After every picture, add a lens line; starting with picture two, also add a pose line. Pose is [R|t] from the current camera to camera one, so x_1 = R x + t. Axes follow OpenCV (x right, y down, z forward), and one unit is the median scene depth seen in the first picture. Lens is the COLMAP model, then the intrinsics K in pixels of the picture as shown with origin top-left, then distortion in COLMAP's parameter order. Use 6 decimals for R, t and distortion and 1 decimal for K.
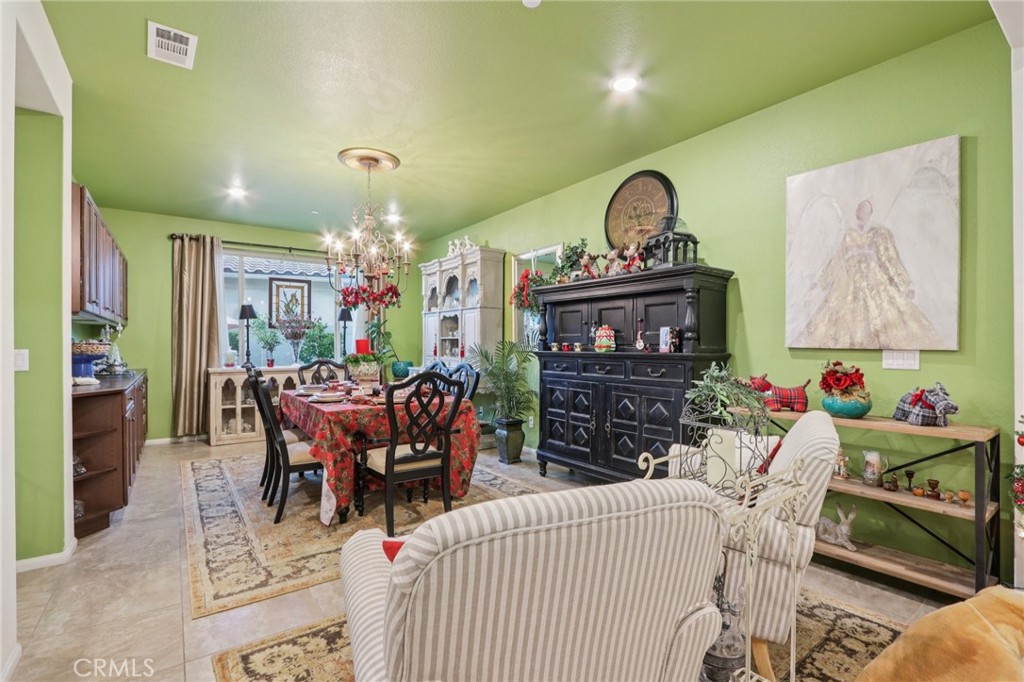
lens RADIAL K [[470.3, 0, 512.0], [0, 470.3, 341.0], [0, 0, 1]] dist [-0.012657, -0.000219]
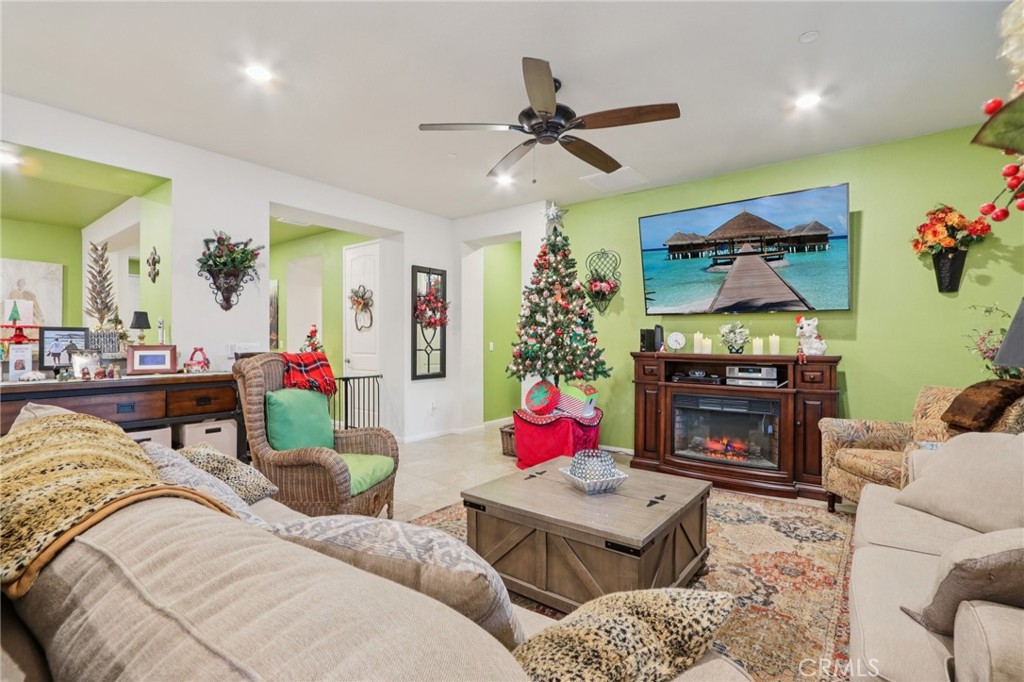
lens RADIAL K [[474.3, 0, 516.7], [0, 474.3, 337.5], [0, 0, 1]] dist [-0.012967, 0.000086]
pose [[-0.287613, 0.006823, 0.957722, -1.432631], [-0.003001, 0.999963, -0.008025, 0.002101], [-0.957742, -0.005182, -0.287582, -0.455811]]
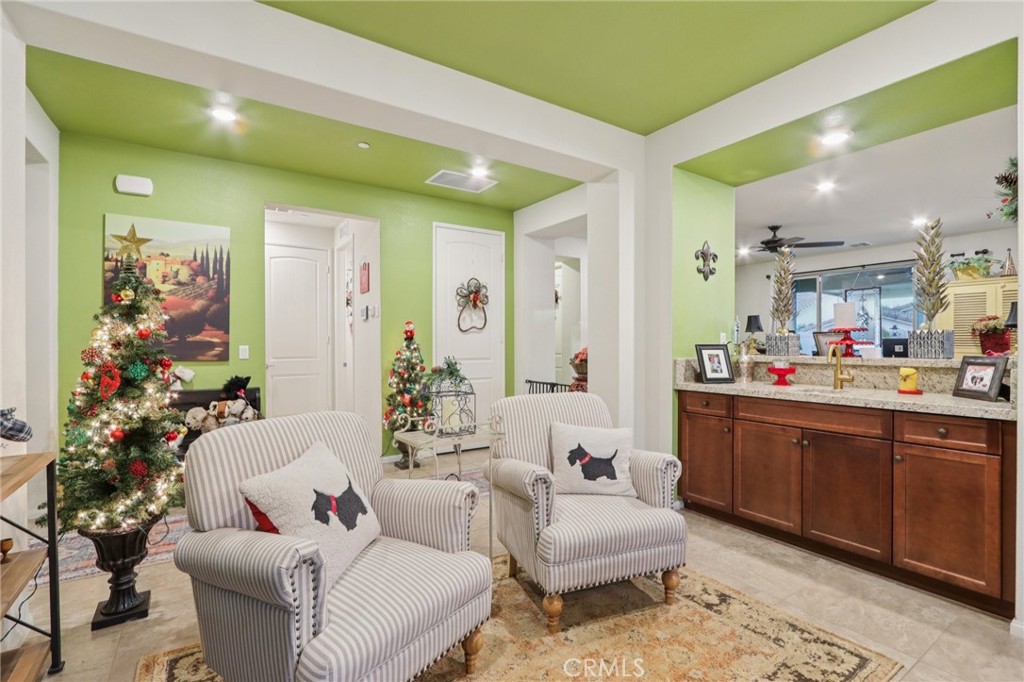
lens RADIAL K [[475.4, 0, 527.5], [0, 475.4, 342.7], [0, 0, 1]] dist [0.002236, 0.000176]
pose [[-0.999842, 0.003181, 0.017495, 0.053651], [0.003090, 0.999982, -0.005228, 0.004550], [-0.017511, -0.005173, -0.999833, 0.900705]]
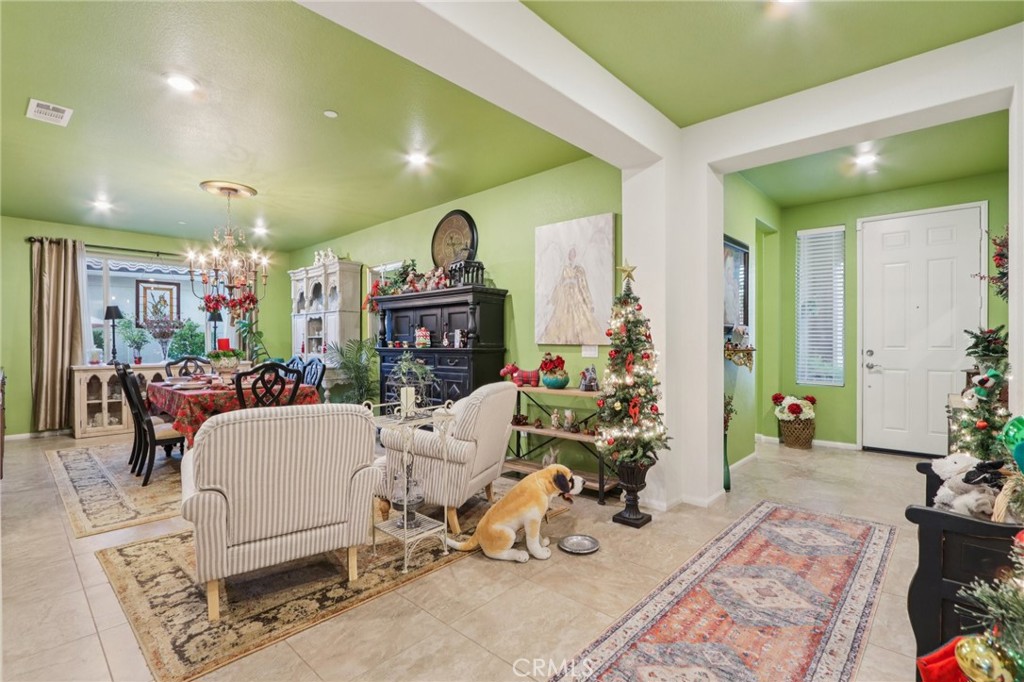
lens RADIAL K [[473.5, 0, 512.7], [0, 473.5, 344.2], [0, 0, 1]] dist [-0.011565, 0.000121]
pose [[0.980691, -0.003036, 0.195540, 0.169282], [0.001040, 0.999946, 0.010308, -0.000637], [-0.195561, -0.009906, 0.980642, -0.325520]]
